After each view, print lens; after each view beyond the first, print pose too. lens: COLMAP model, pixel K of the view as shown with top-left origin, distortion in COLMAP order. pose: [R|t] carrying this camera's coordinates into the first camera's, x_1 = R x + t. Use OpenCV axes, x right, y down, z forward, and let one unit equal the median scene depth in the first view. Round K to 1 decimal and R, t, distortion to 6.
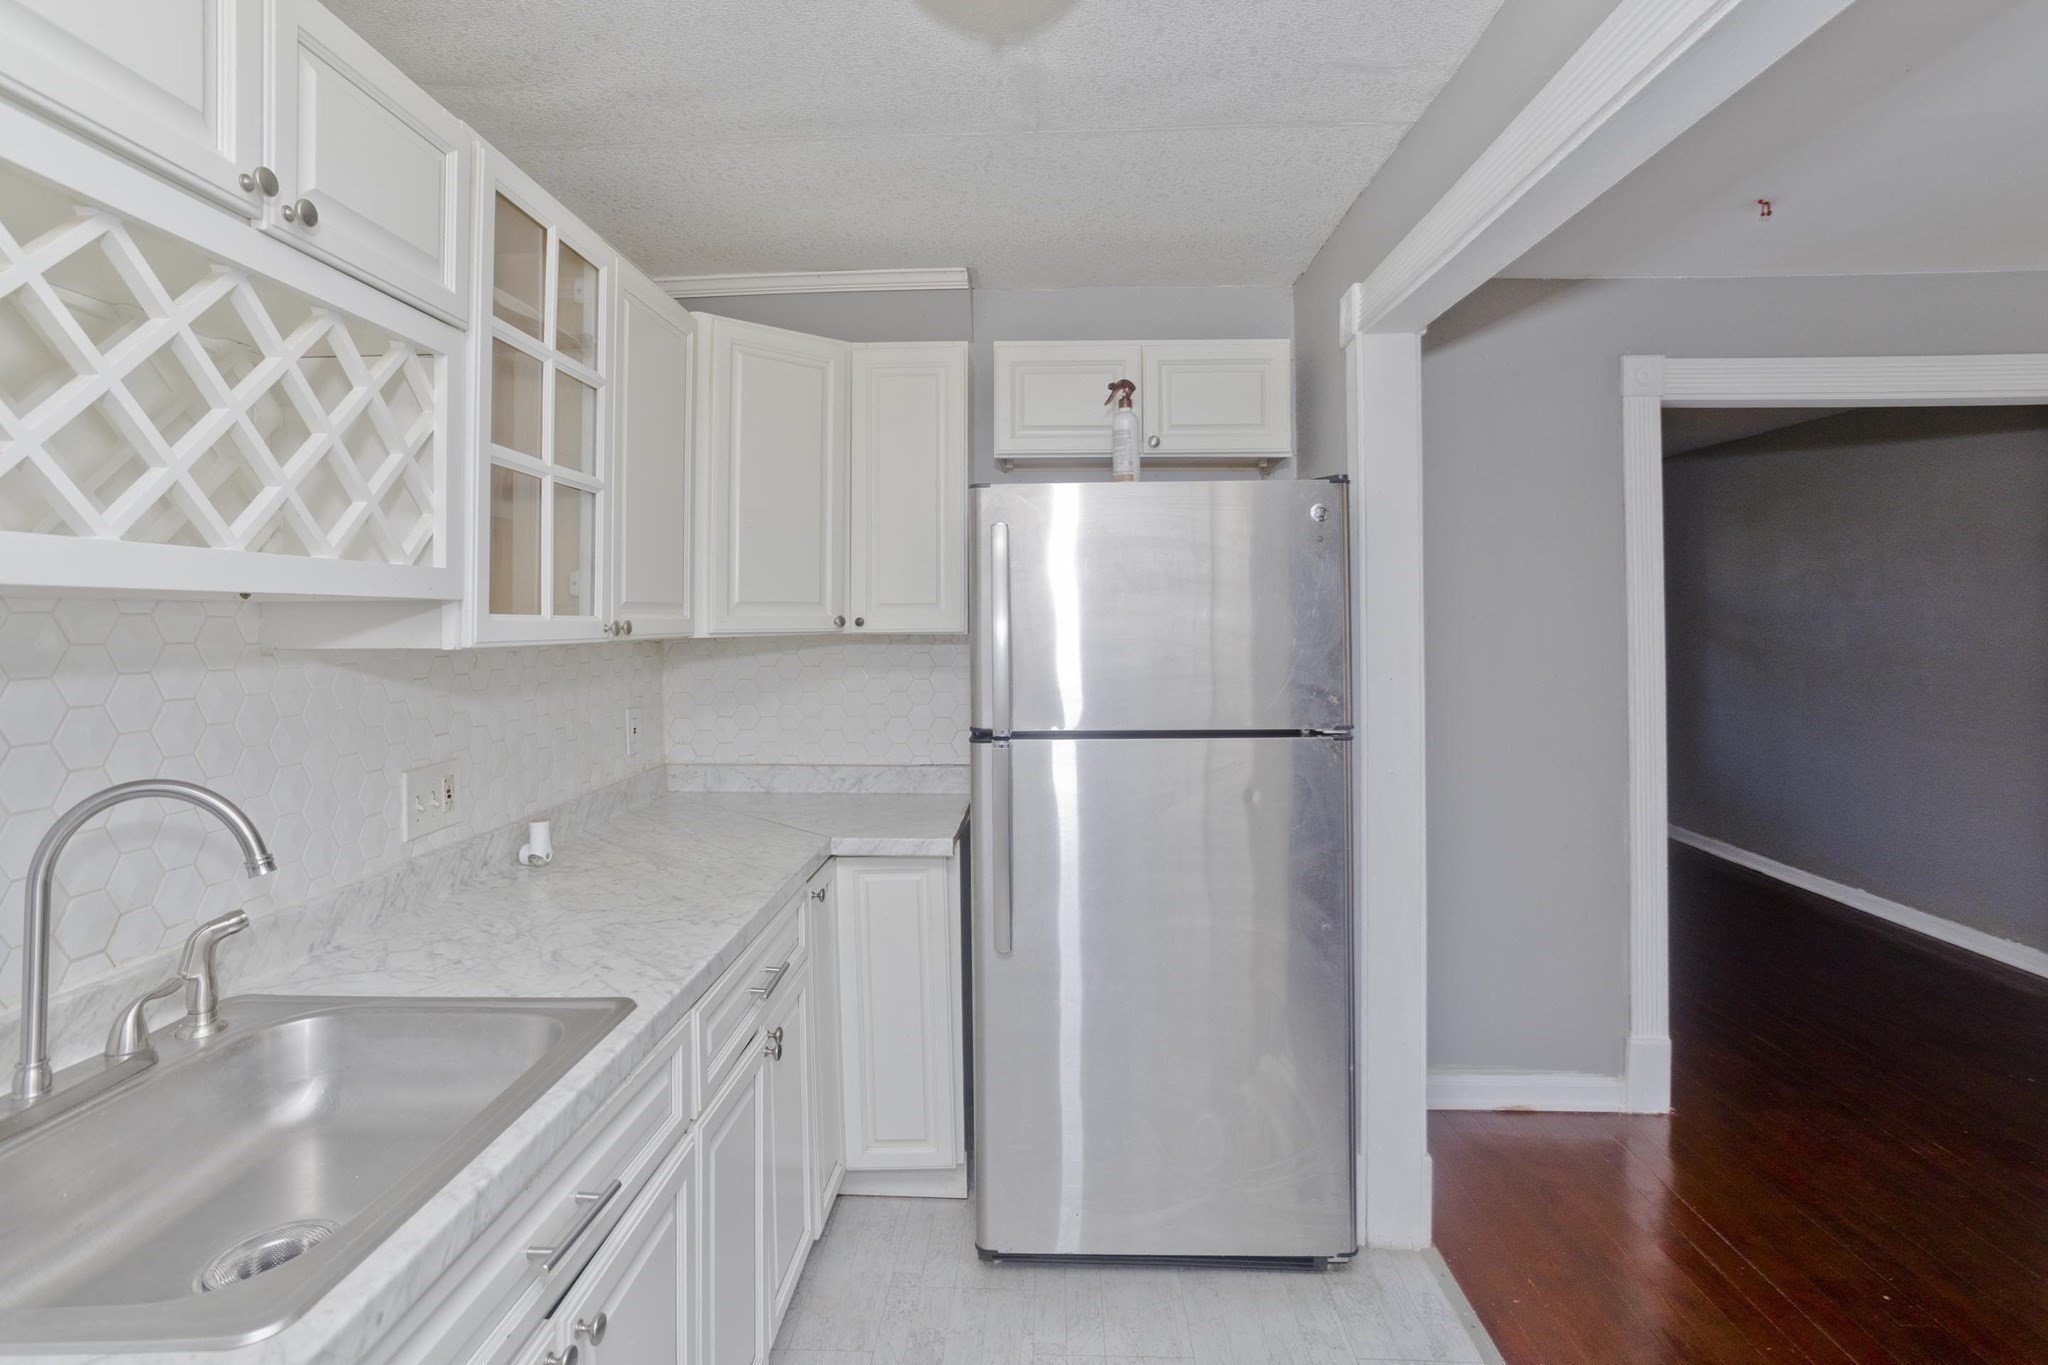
lens RADIAL K [[1010.4, 0, 1027.5], [0, 1010.4, 637.0], [0, 0, 1]] dist [-0.033689, 0.019332]
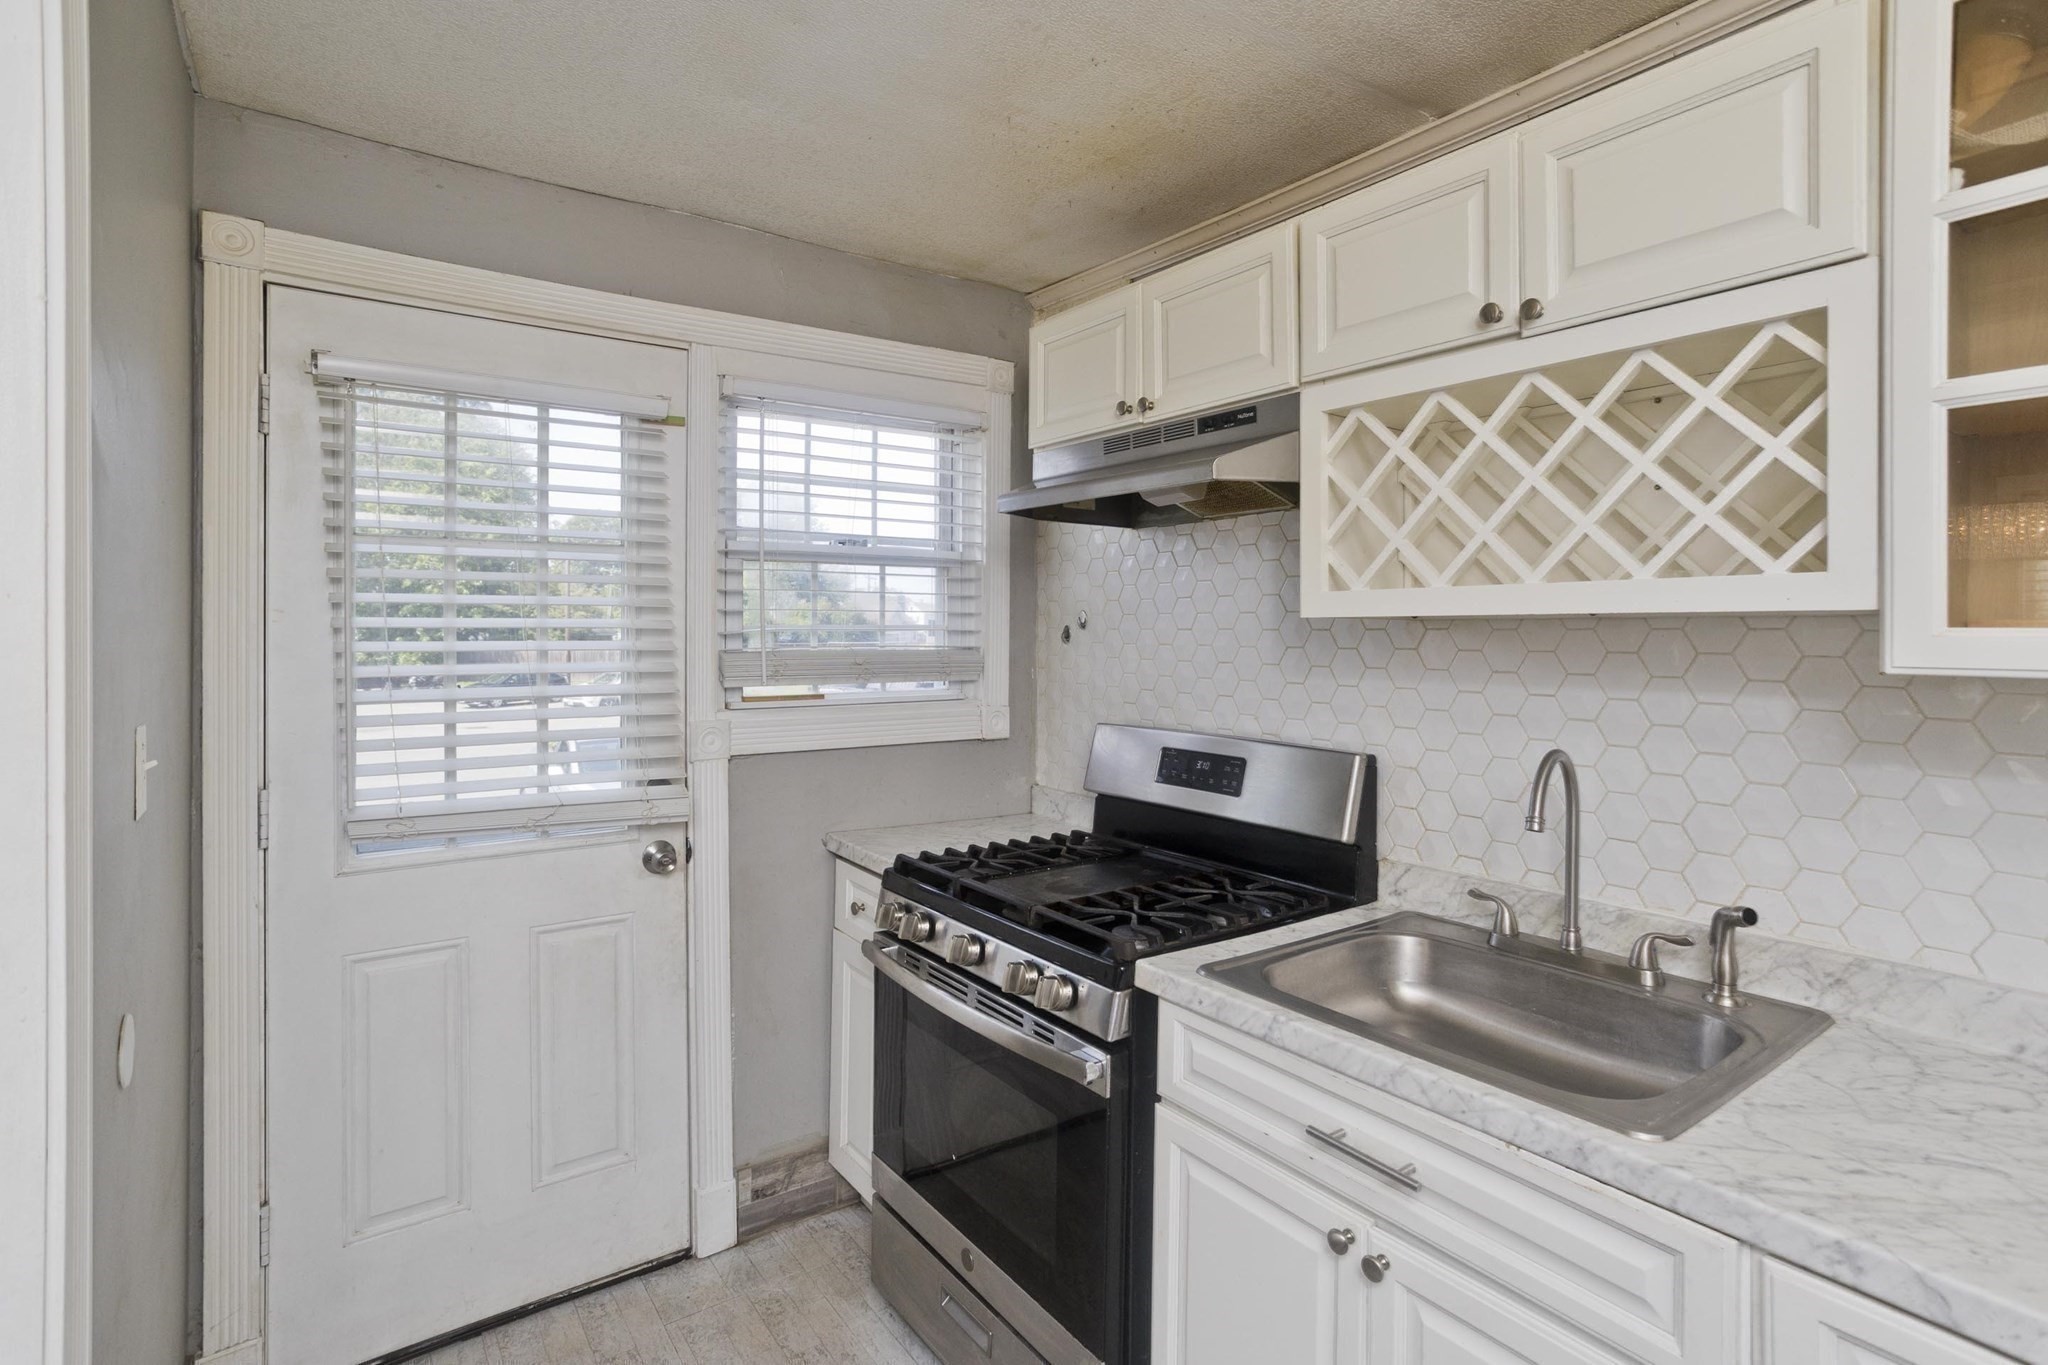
lens RADIAL K [[1010.4, 0, 1027.5], [0, 1010.4, 637.0], [0, 0, 1]] dist [-0.033689, 0.019332]
pose [[-0.801979, 0.010885, -0.597253, 0.369804], [-0.002887, 0.999752, 0.022097, -0.029184], [0.597346, 0.019445, -0.801748, 1.128675]]
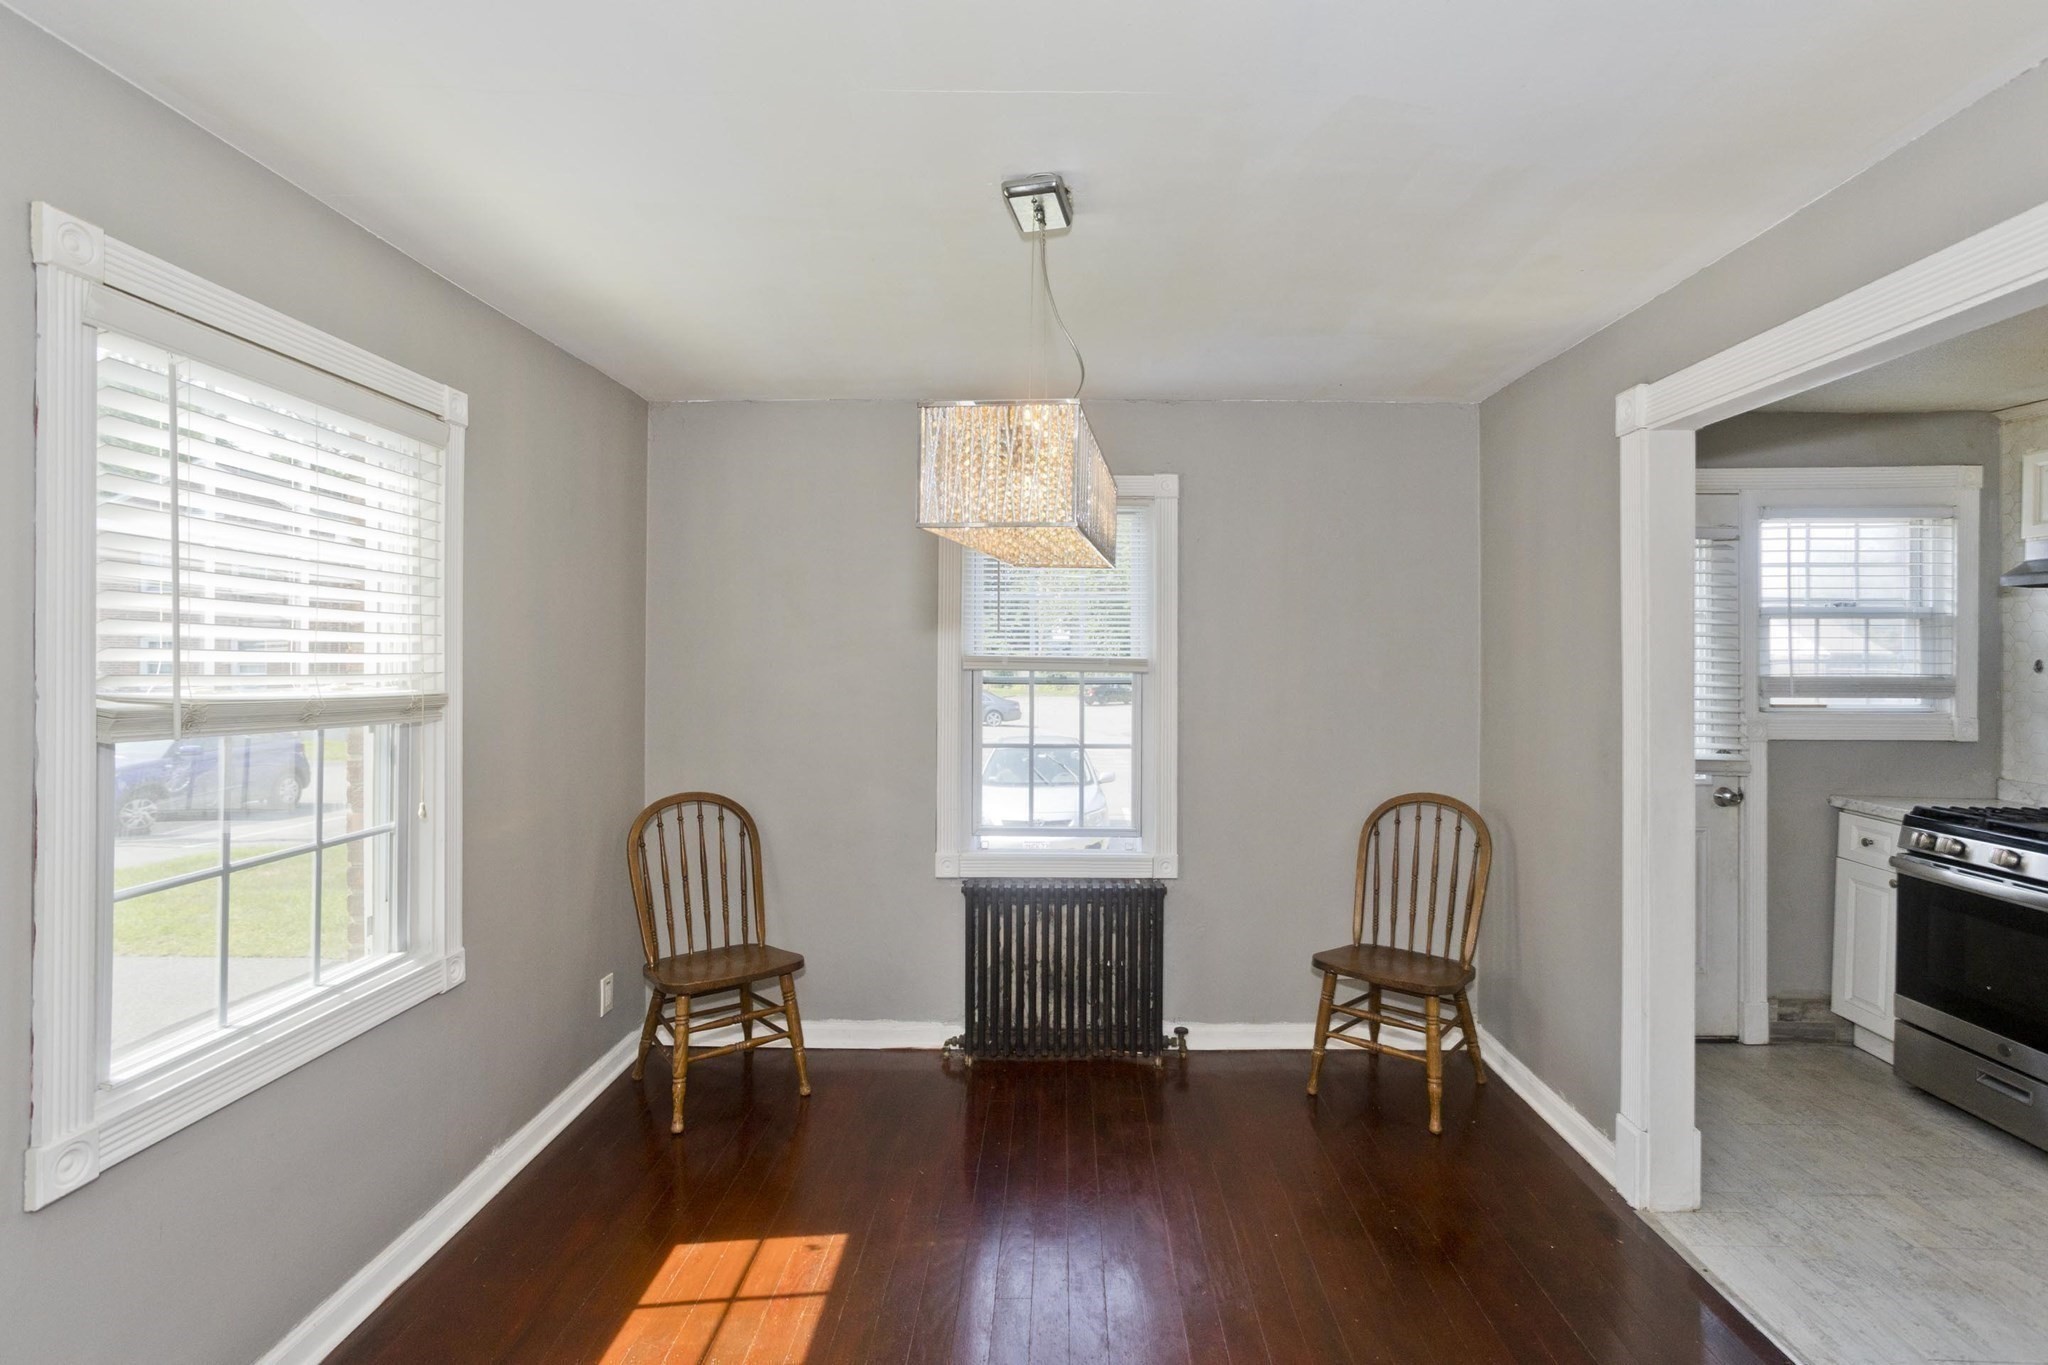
lens RADIAL K [[1012.7, 0, 1027.5], [0, 1012.7, 654.8], [0, 0, 1]] dist [-0.034998, 0.025984]
pose [[-0.999951, 0.009109, -0.003986, 1.603756], [0.009053, 0.999861, 0.014009, -0.074621], [0.004113, 0.013972, -0.999894, 2.065889]]
